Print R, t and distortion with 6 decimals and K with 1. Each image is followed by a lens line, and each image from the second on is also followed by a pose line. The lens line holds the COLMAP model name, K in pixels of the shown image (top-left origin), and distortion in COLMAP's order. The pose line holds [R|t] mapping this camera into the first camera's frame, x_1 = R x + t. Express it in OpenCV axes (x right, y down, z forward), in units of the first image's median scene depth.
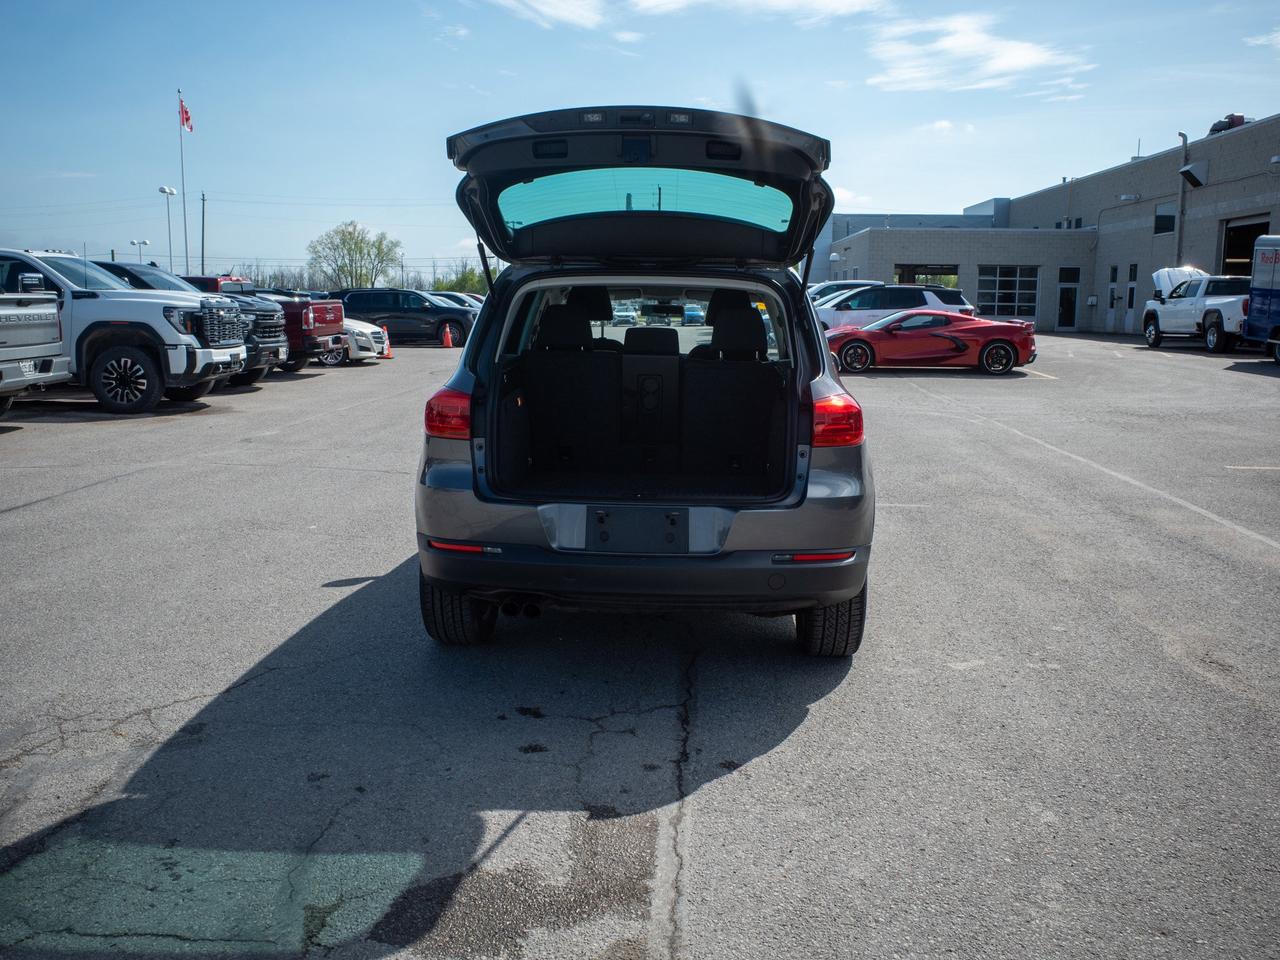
lens RADIAL K [[1148.1, 0, 645.3], [0, 1148.1, 485.4], [0, 0, 1]] dist [-0.053307, 0.043990]
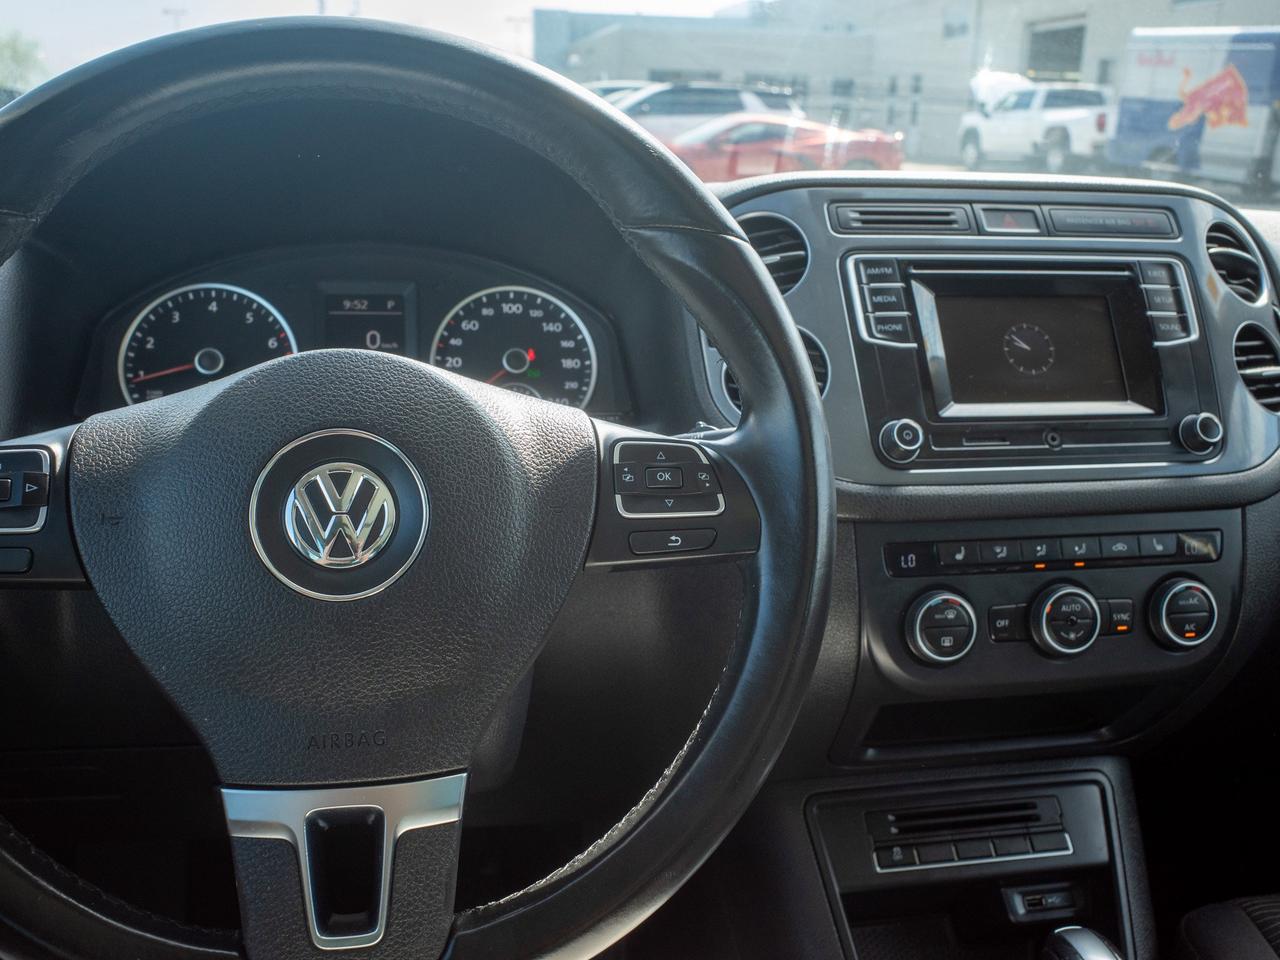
lens RADIAL K [[1179.9, 0, 638.9], [0, 1179.9, 483.7], [0, 0, 1]] dist [-0.057186, 0.066317]
pose [[0.971461, -0.056684, 0.230325, -0.007812], [0.024101, 0.989589, 0.141890, -0.021225], [-0.235970, -0.132290, 0.962714, 0.188141]]
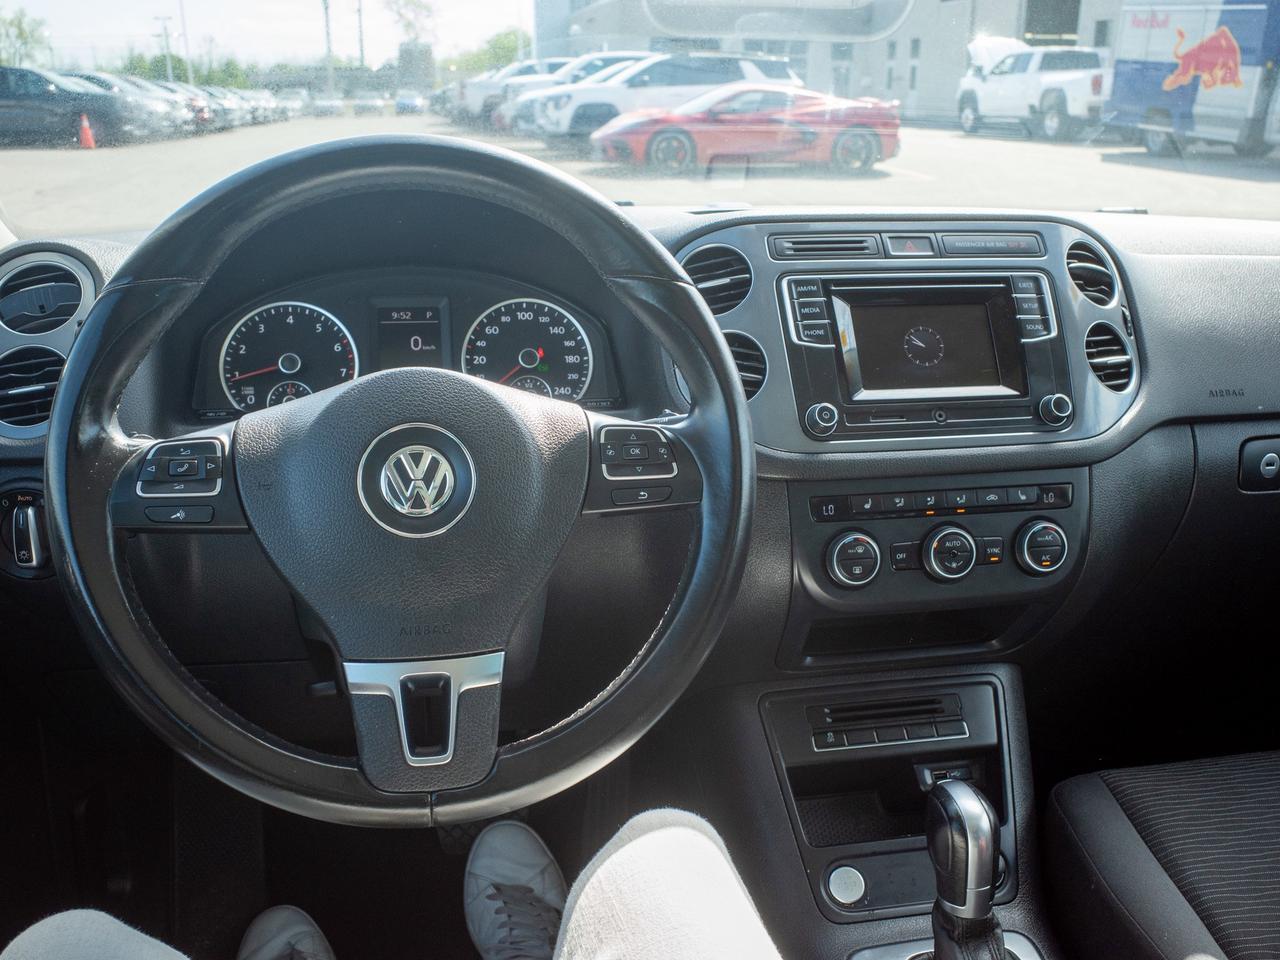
lens RADIAL K [[1164.7, 0, 641.1], [0, 1164.7, 483.1], [0, 0, 1]] dist [-0.060454, 0.066244]
pose [[0.971457, -0.077622, 0.224155, -0.008769], [0.039089, 0.984411, 0.171483, -0.022244], [-0.233972, -0.157827, 0.959348, 0.182008]]
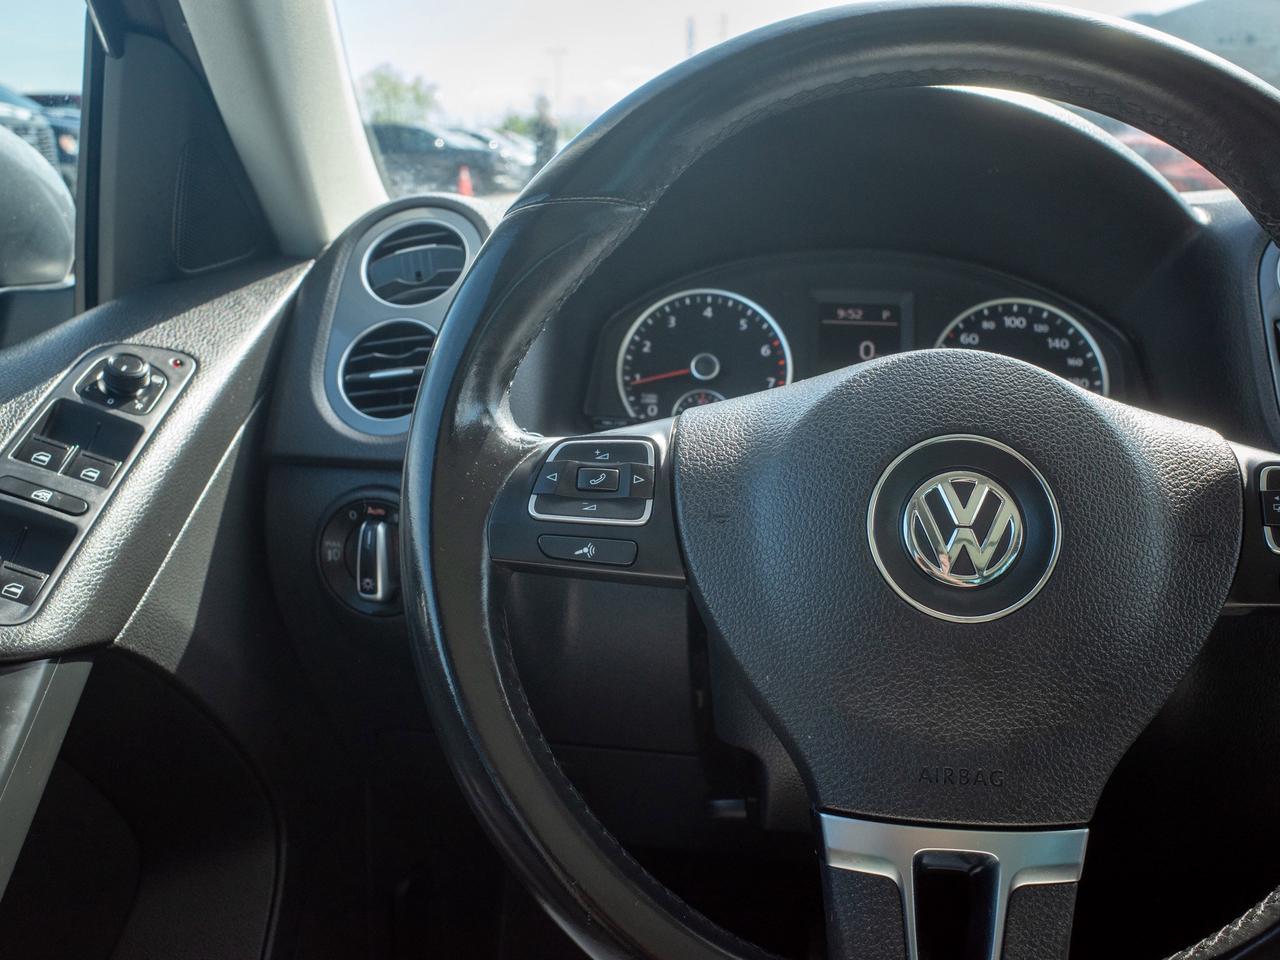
lens RADIAL K [[1183.7, 0, 645.2], [0, 1183.7, 479.3], [0, 0, 1]] dist [-0.038418, 0.016713]
pose [[0.998975, 0.005676, -0.044905, -0.010746], [-0.000596, 0.993670, 0.112339, -0.020947], [0.045258, -0.112197, 0.992655, 0.189475]]
